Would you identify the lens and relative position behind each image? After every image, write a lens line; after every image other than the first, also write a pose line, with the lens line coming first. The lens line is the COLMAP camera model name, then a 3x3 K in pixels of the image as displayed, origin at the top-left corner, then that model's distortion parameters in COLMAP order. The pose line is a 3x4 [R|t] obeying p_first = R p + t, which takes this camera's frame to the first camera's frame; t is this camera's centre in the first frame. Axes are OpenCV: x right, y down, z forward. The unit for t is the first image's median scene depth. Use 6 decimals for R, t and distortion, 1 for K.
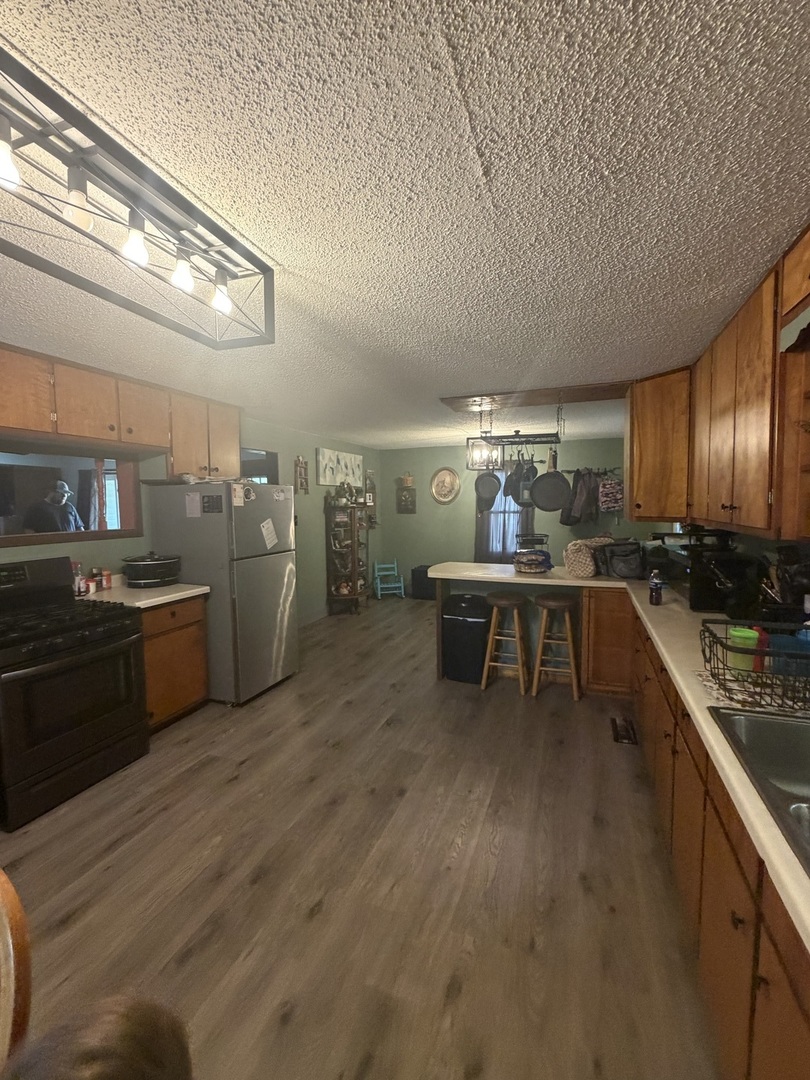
lens RADIAL K [[473.9, 0, 405.0], [0, 473.9, 540.0], [0, 0, 1]] dist [-0.000988, -0.000154]
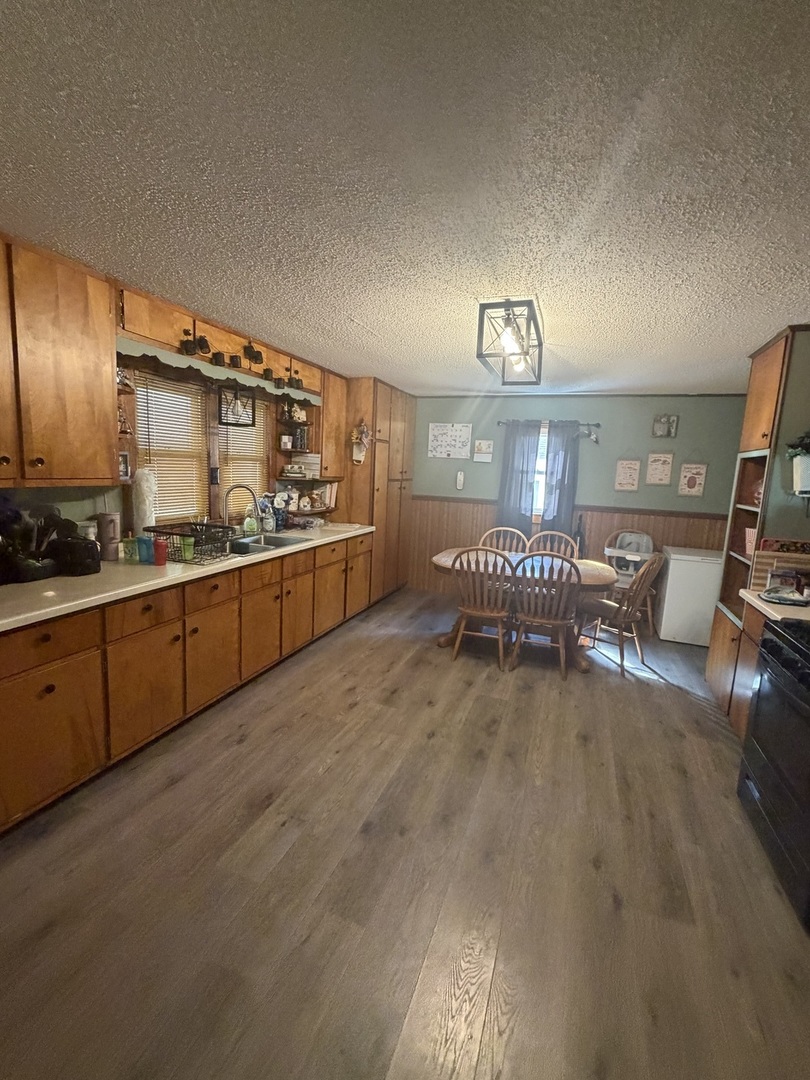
lens RADIAL K [[473.9, 0, 405.0], [0, 473.9, 540.0], [0, 0, 1]] dist [-0.000988, -0.000154]
pose [[-0.999405, -0.033406, -0.008588, -0.054287], [-0.034485, 0.972793, 0.229096, -0.153264], [0.000701, 0.229256, -0.973366, 1.859820]]
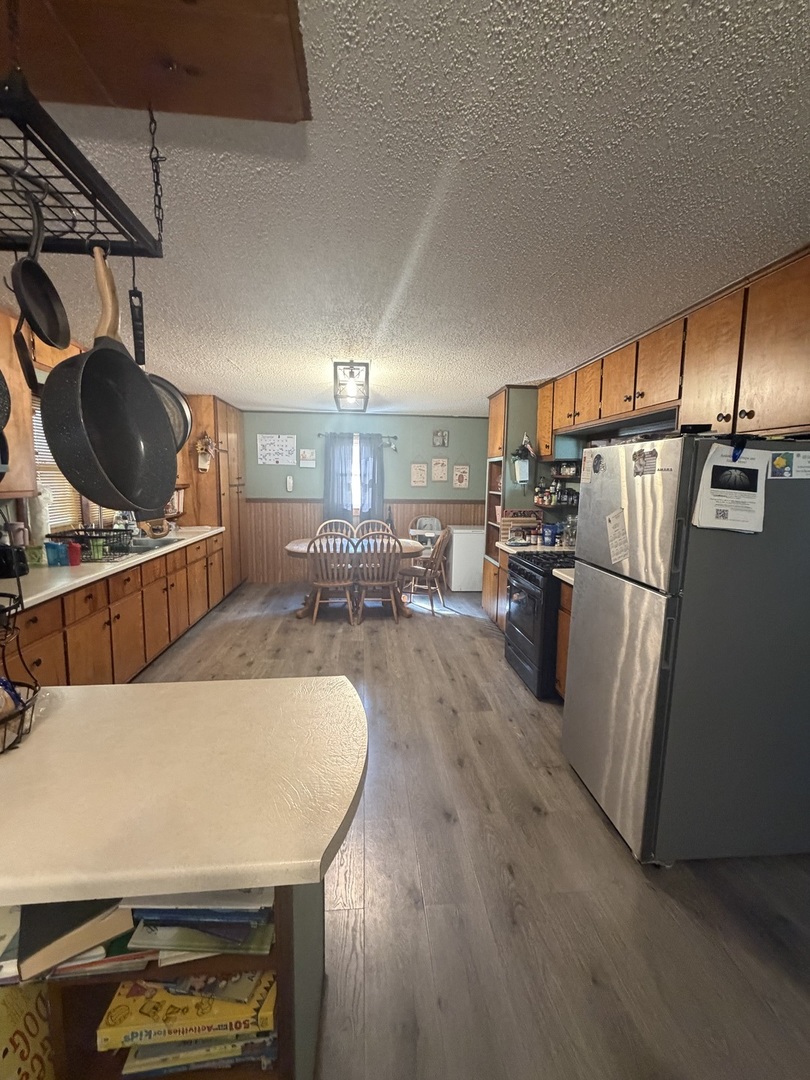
lens RADIAL K [[473.9, 0, 405.0], [0, 473.9, 540.0], [0, 0, 1]] dist [-0.000988, -0.000154]
pose [[-0.903561, 0.053356, -0.425124, 0.264116], [-0.038981, 0.977864, 0.205578, -0.184561], [0.426683, 0.202324, -0.881480, 2.299174]]
